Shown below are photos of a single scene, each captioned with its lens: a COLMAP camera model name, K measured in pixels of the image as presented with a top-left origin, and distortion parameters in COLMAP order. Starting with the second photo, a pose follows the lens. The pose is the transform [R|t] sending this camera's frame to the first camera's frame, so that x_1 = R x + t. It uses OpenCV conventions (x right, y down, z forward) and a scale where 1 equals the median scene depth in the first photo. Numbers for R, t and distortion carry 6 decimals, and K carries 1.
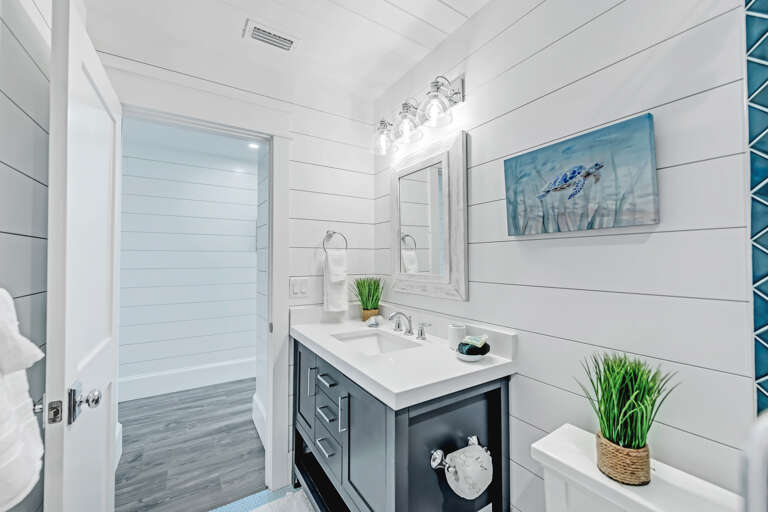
lens RADIAL K [[303.5, 0, 384.0], [0, 303.5, 256.0], [0, 0, 1]] dist [0.000483, -0.000035]
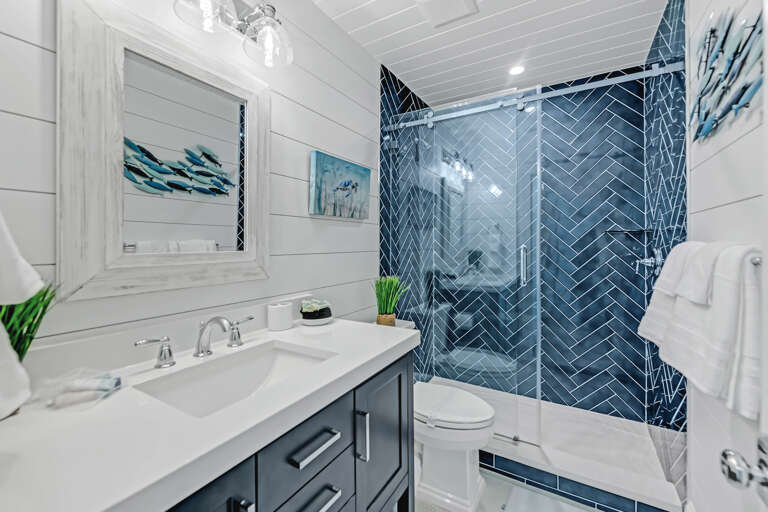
lens RADIAL K [[326.4, 0, 387.6], [0, 326.4, 240.5], [0, 0, 1]] dist [-0.000113, -0.000035]
pose [[-0.449705, 0.004208, 0.893167, -0.974966], [-0.016347, 0.999783, -0.012941, 0.057960], [-0.893028, -0.020420, -0.449539, 1.459677]]
